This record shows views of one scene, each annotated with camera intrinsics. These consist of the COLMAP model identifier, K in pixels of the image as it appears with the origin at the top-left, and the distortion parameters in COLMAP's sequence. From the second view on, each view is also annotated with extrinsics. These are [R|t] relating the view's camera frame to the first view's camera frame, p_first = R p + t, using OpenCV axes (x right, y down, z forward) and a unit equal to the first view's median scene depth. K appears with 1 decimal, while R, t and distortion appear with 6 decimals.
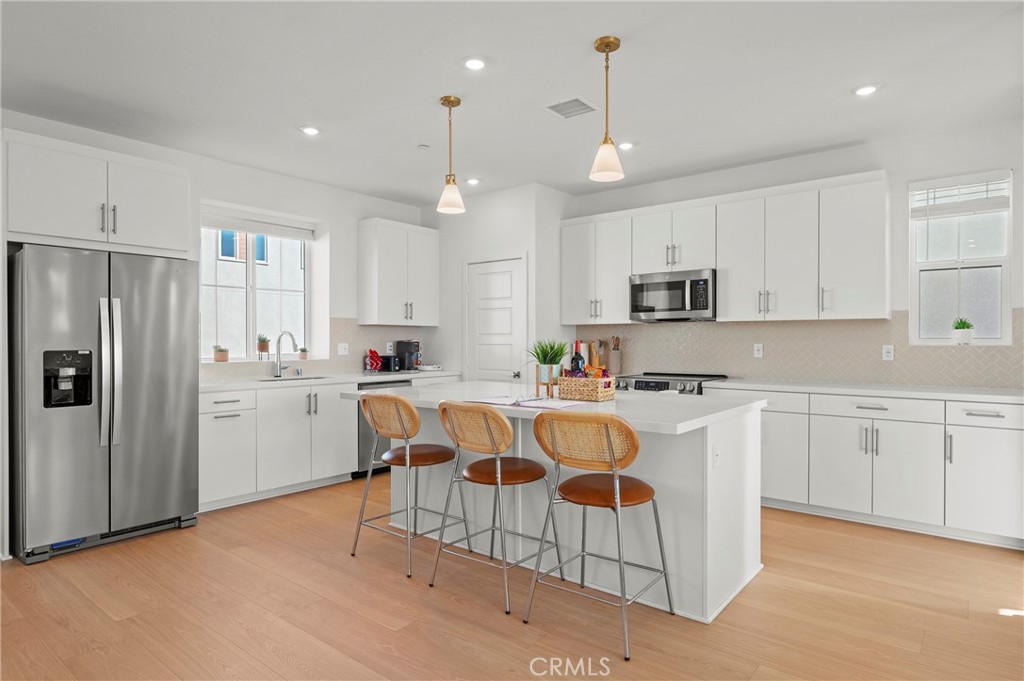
lens RADIAL K [[581.8, 0, 512.5], [0, 581.8, 345.2], [0, 0, 1]] dist [-0.000758, -0.000507]
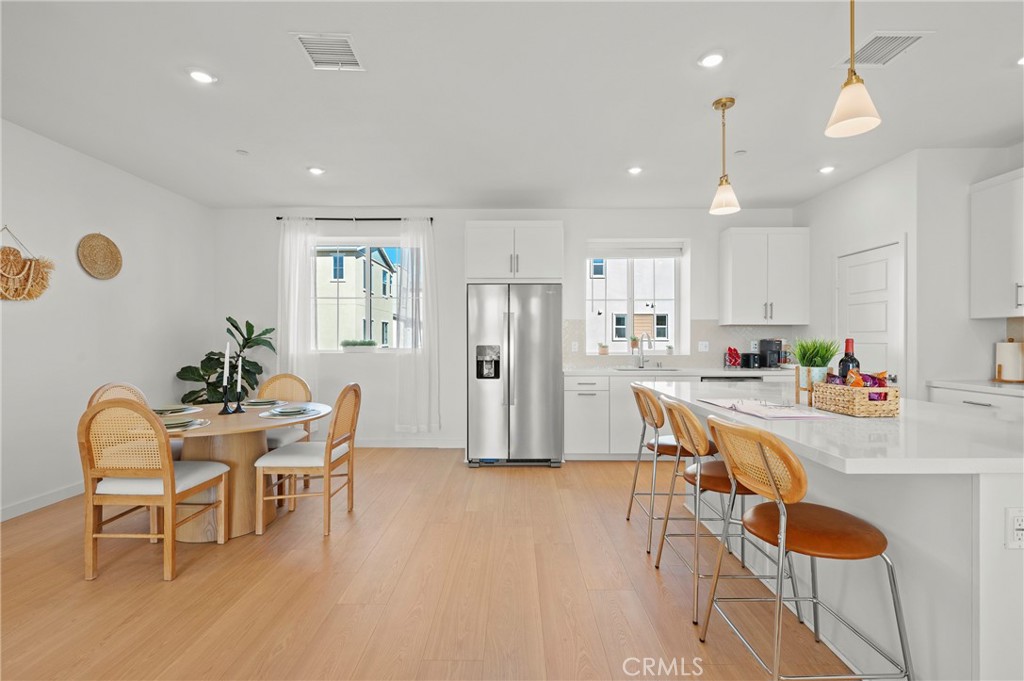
lens RADIAL K [[455.4, 0, 511.9], [0, 455.4, 341.4], [0, 0, 1]] dist [-0.003384, -0.000701]
pose [[0.619991, 0.001747, -0.784607, 0.250092], [-0.004804, 0.999987, -0.001569, -0.000855], [0.784594, 0.004743, 0.619991, 0.190744]]
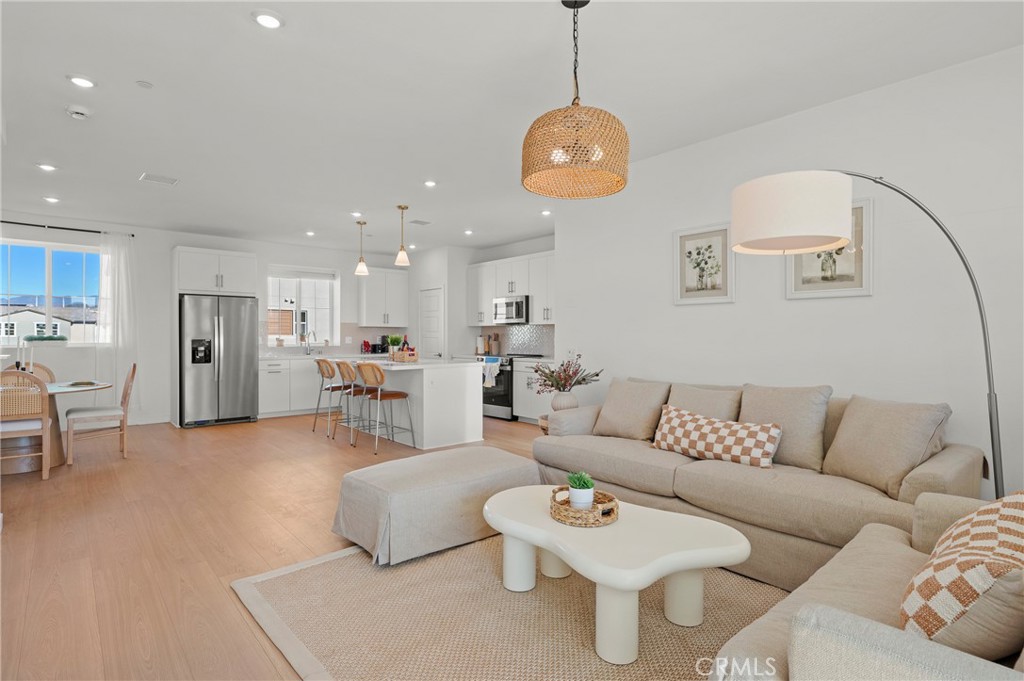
lens RADIAL K [[518.6, 0, 513.6], [0, 518.6, 339.0], [0, 0, 1]] dist [-0.000401, -0.000192]
pose [[0.984430, 0.000884, -0.175777, 0.676201], [-0.001344, 0.999996, -0.002496, 0.009022], [0.175774, 0.002693, 0.984427, -0.672261]]
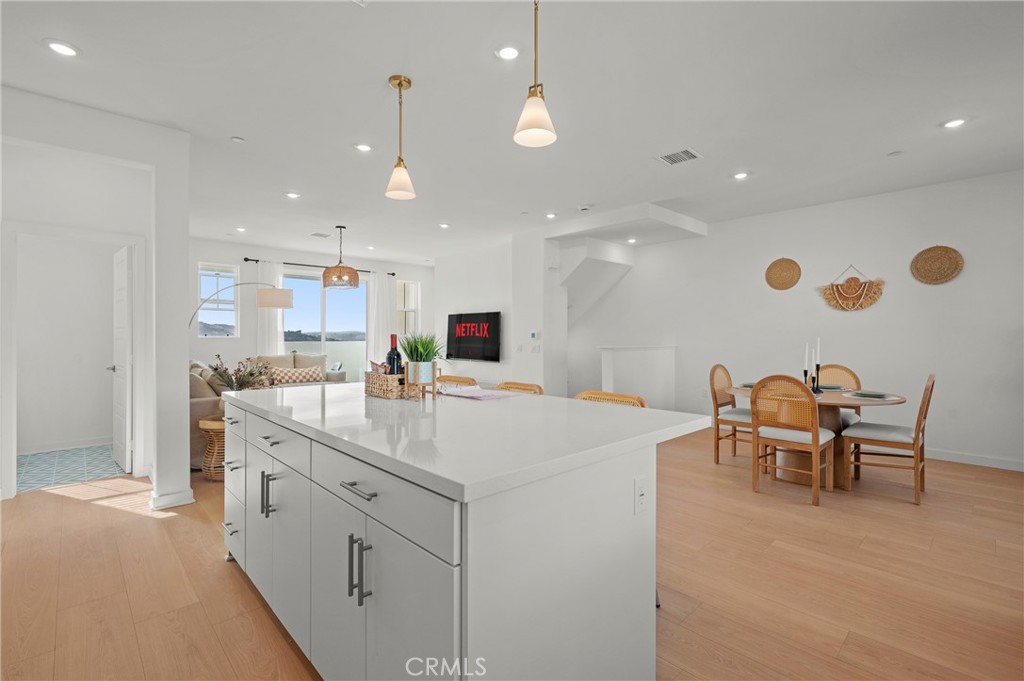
lens RADIAL K [[455.4, 0, 509.9], [0, 455.4, 336.8], [0, 0, 1]] dist [-0.003384, -0.000701]
pose [[-0.990051, -0.004268, 0.140641, -0.131559], [-0.002425, 0.999909, 0.013274, -0.010400], [-0.140685, 0.012801, -0.989972, 1.332533]]
